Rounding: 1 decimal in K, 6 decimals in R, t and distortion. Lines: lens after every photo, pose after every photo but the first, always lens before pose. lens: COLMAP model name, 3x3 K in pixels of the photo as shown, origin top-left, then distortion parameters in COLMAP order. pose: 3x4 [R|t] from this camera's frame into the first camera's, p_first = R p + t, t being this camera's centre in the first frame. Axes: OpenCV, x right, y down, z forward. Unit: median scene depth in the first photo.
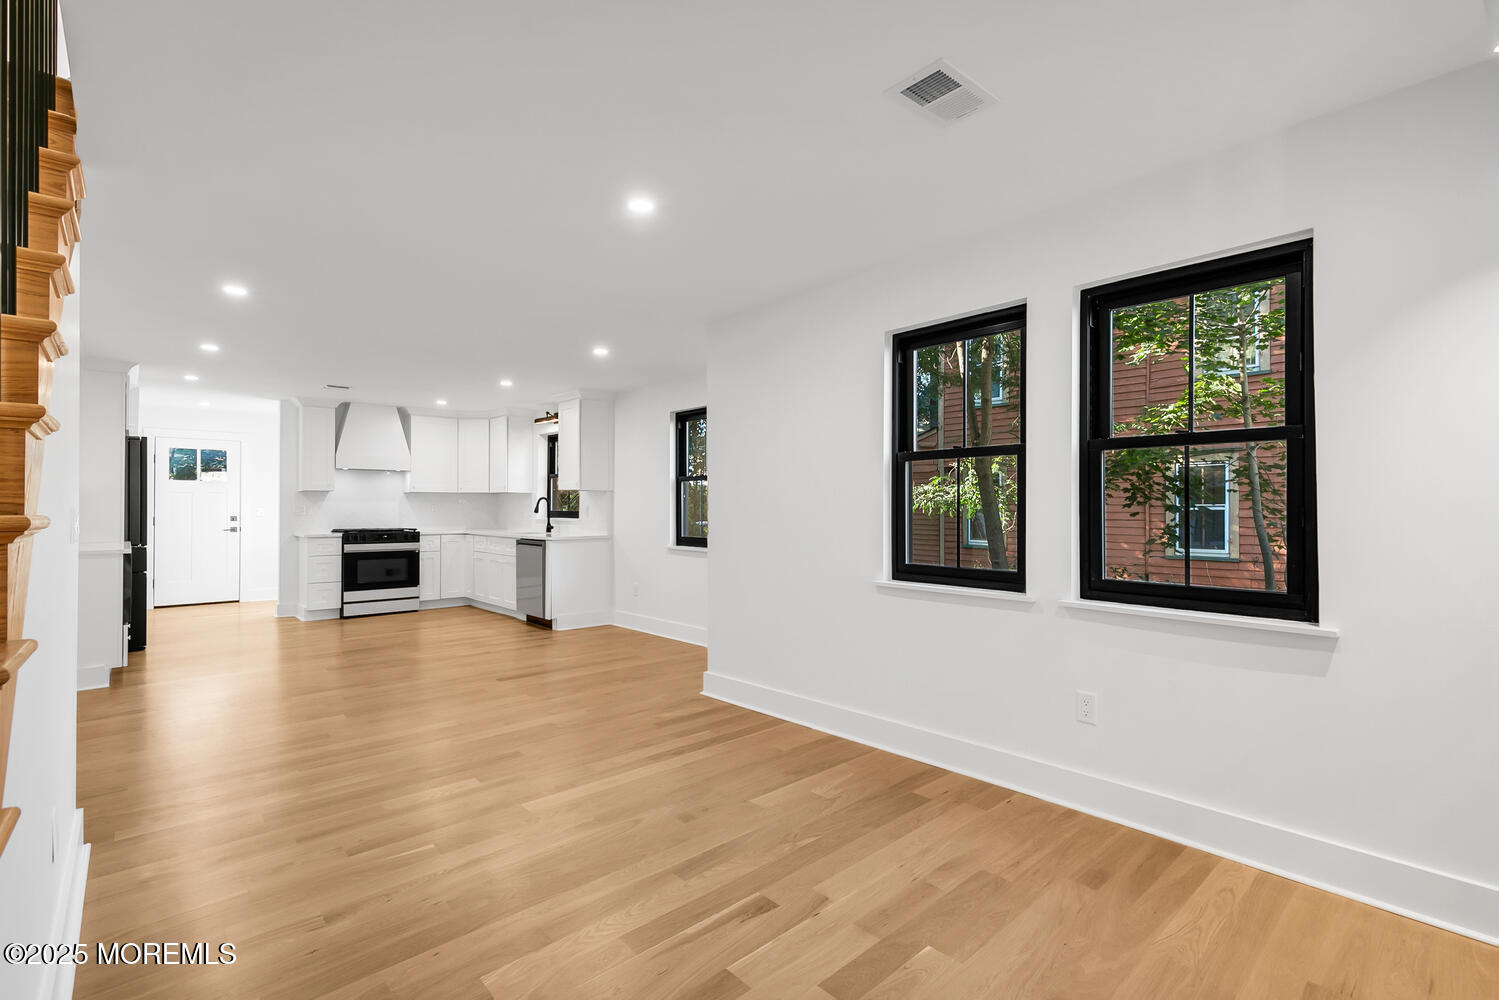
lens RADIAL K [[680.3, 0, 750.0], [0, 680.3, 502.0], [0, 0, 1]] dist [0.005745, -0.000078]
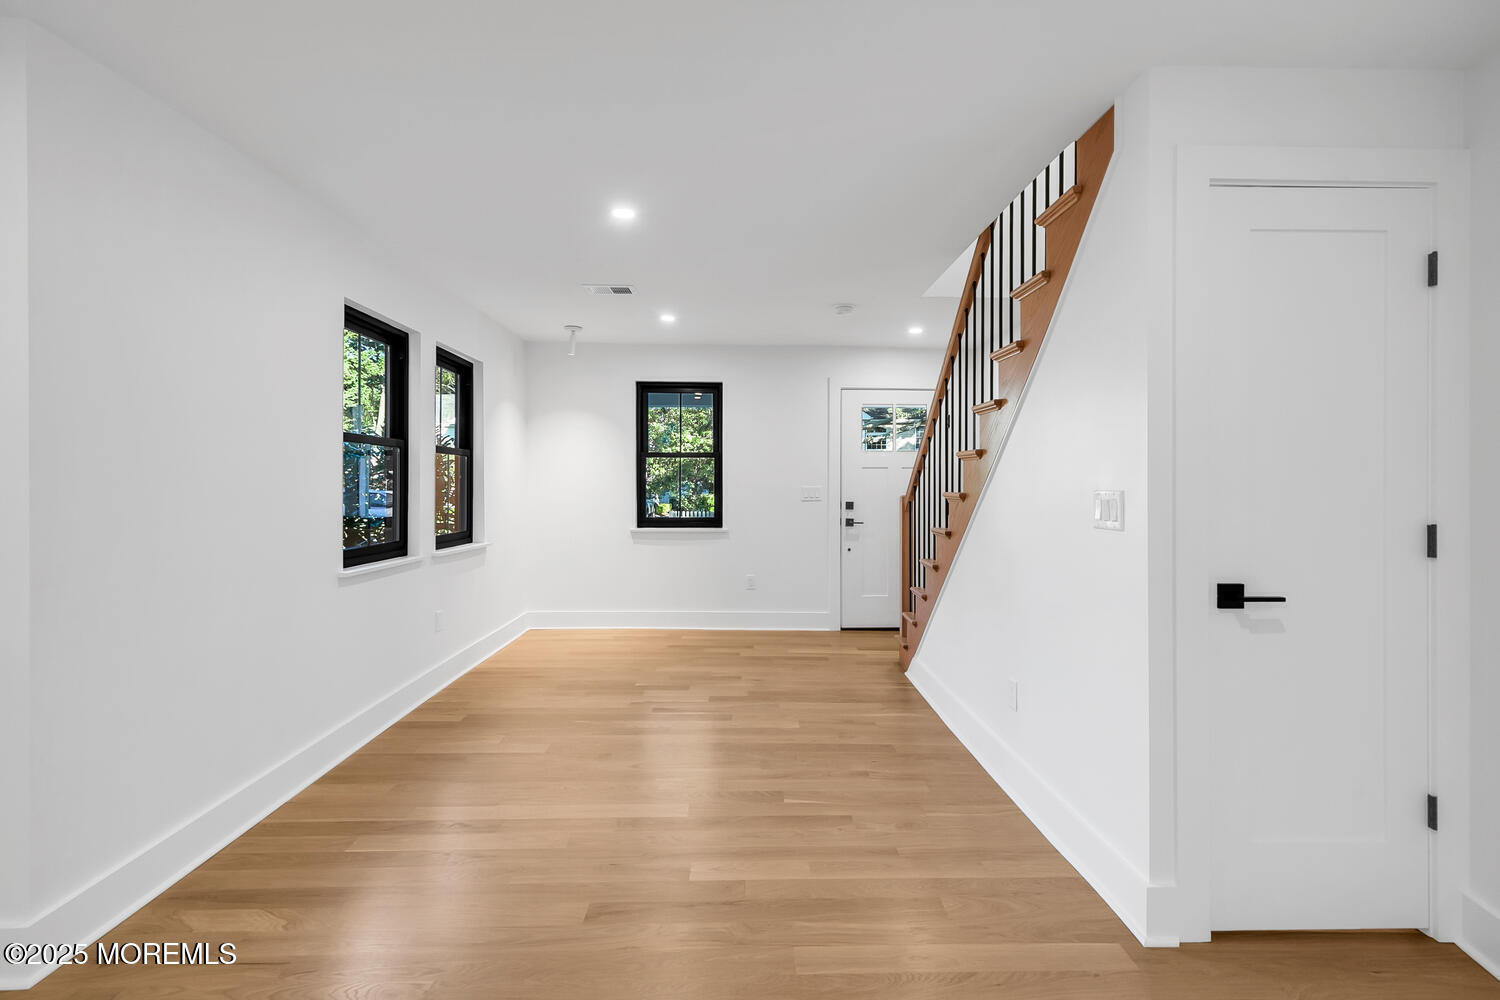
lens RADIAL K [[680.7, 0, 759.5], [0, 680.7, 494.7], [0, 0, 1]] dist [0.005745, -0.000078]
pose [[-0.768956, -0.000420, 0.639302, -1.028223], [-0.000607, 1.000000, -0.000073, 0.015100], [-0.639302, -0.000445, -0.768956, 1.698992]]
